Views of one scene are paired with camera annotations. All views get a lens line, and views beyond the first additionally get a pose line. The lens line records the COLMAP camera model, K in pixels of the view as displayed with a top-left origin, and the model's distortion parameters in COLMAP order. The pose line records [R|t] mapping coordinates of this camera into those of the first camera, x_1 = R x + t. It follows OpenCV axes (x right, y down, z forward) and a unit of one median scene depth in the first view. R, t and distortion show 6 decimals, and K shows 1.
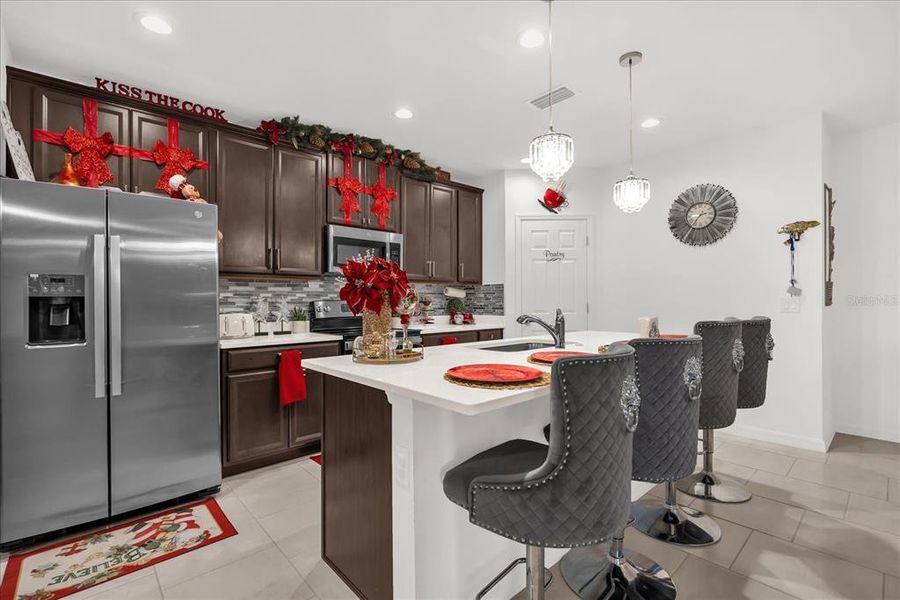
lens RADIAL K [[407.7, 0, 454.7], [0, 407.7, 298.2], [0, 0, 1]] dist [-0.006414, 0.002653]
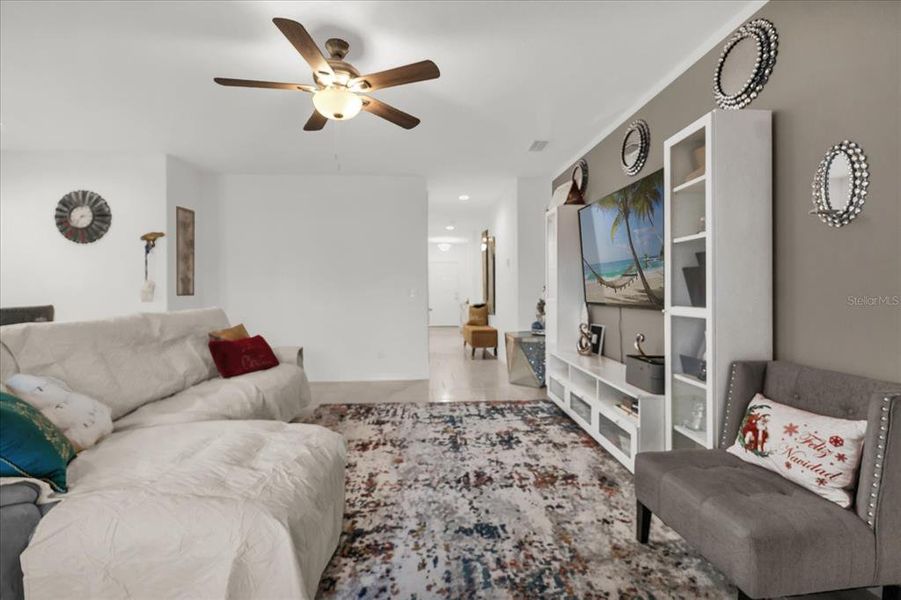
lens RADIAL K [[408.1, 0, 454.6], [0, 408.1, 292.8], [0, 0, 1]] dist [-0.006414, 0.002653]
pose [[0.604957, -0.005006, 0.796242, 0.336431], [0.003885, 0.999987, 0.003335, 0.008953], [-0.796248, 0.001075, 0.604969, -0.523365]]
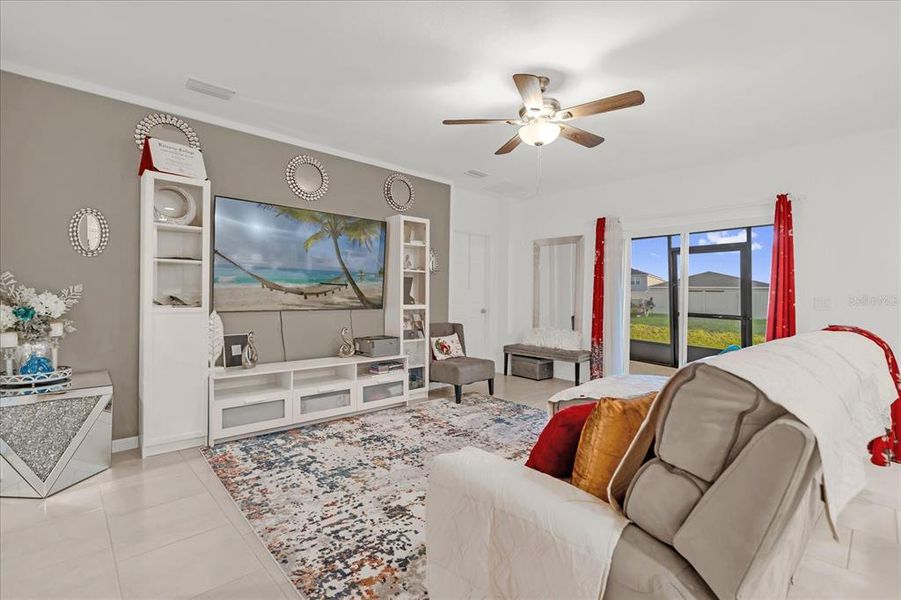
lens RADIAL K [[408.1, 0, 445.6], [0, 408.1, 305.1], [0, 0, 1]] dist [-0.006414, 0.002653]
pose [[-0.999943, -0.002712, -0.010364, 0.931720], [-0.002989, 0.999636, 0.026815, 0.001167], [0.010288, 0.026844, -0.999587, 0.788767]]
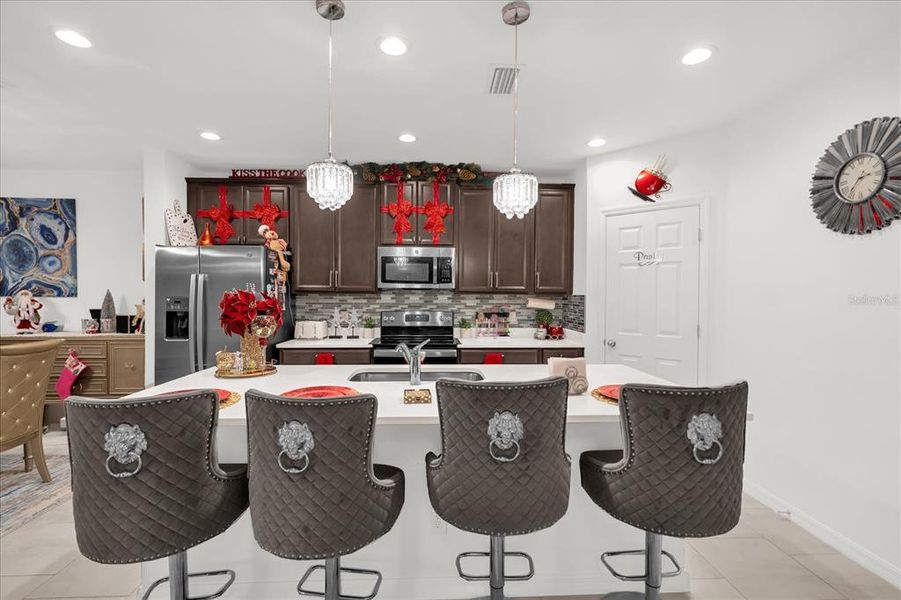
lens RADIAL K [[408.1, 0, 450.2], [0, 408.1, 298.1], [0, 0, 1]] dist [-0.006414, 0.002653]
pose [[0.768675, 0.012199, -0.639524, 0.541786], [-0.004610, 0.999898, 0.013533, -0.047145], [0.639623, -0.007454, 0.768652, 0.220178]]
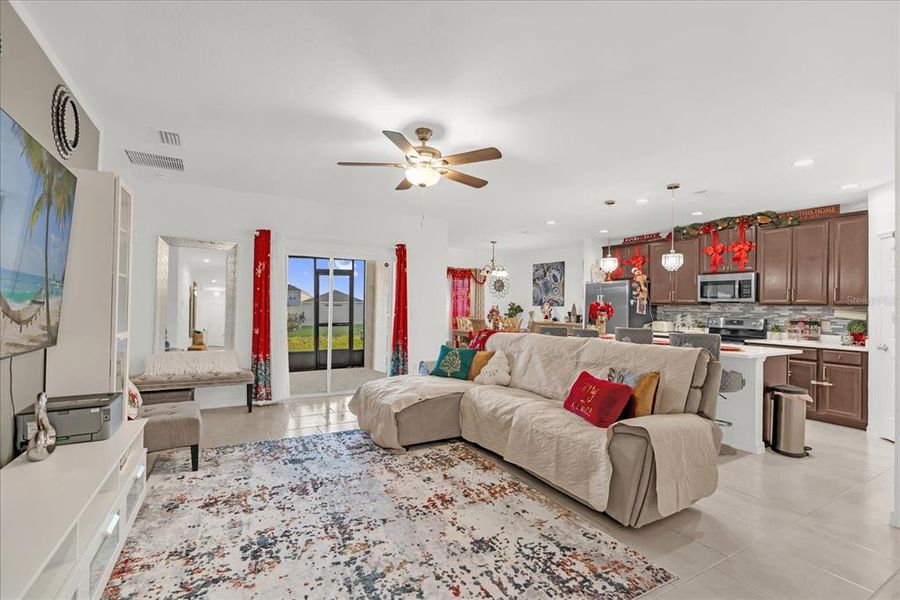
lens RADIAL K [[407.7, 0, 446.3], [0, 407.7, 301.1], [0, 0, 1]] dist [-0.006414, 0.002653]
pose [[-0.219536, -0.013570, -0.975510, 1.580390], [-0.018506, 0.999781, -0.009743, -0.023758], [0.975429, 0.015914, -0.219739, 0.272411]]
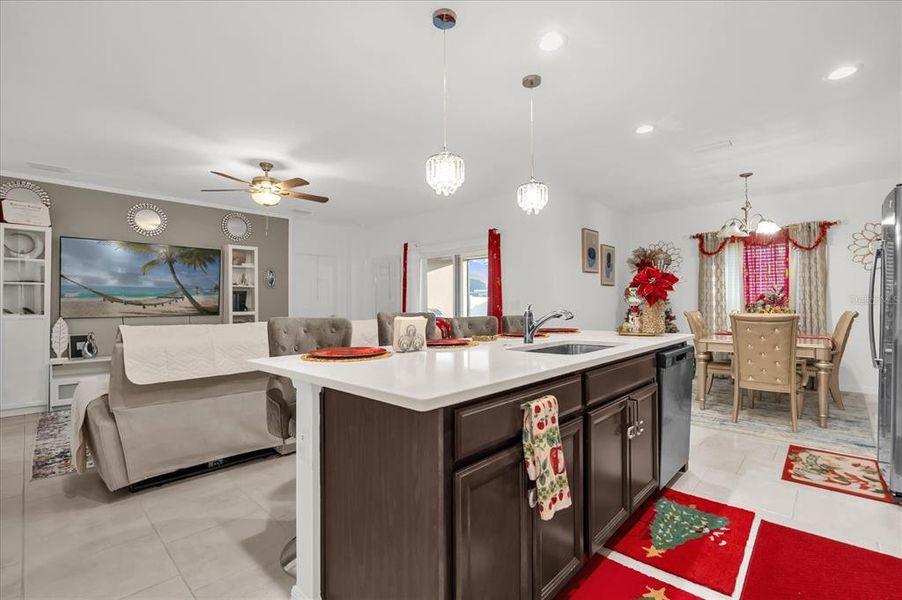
lens RADIAL K [[408.6, 0, 448.0], [0, 408.6, 306.2], [0, 0, 1]] dist [-0.006414, 0.002653]
pose [[-0.997511, 0.012949, -0.069307, 0.323358], [0.012752, 0.999913, 0.003276, 0.015121], [0.069343, 0.002384, -0.997590, 1.226980]]
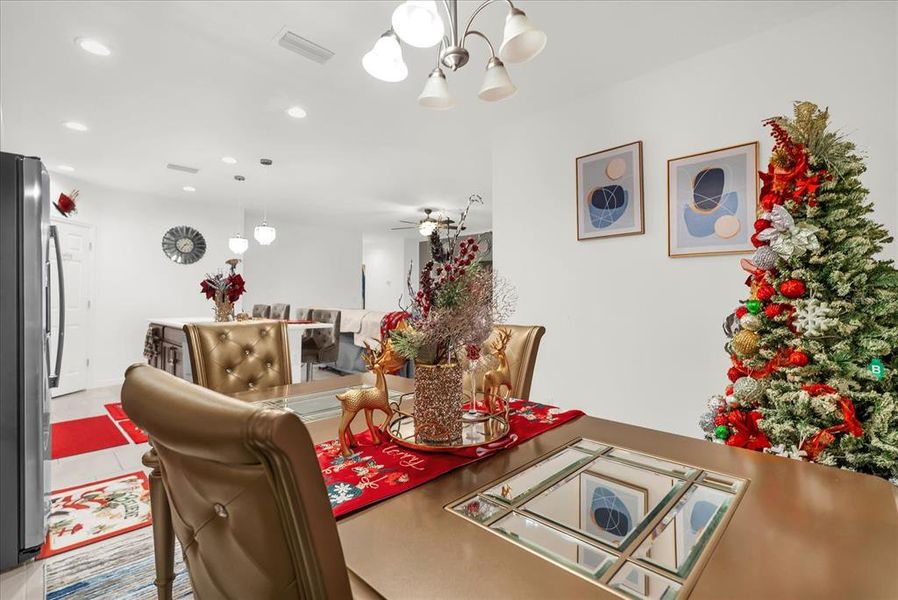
lens RADIAL K [[406.8, 0, 441.8], [0, 406.8, 300.5], [0, 0, 1]] dist [-0.006414, 0.002653]
pose [[-0.033597, -0.000625, 0.999435, -1.058834], [-0.003411, 0.999994, 0.000510, 0.012130], [-0.999430, -0.003392, -0.033599, 0.041073]]
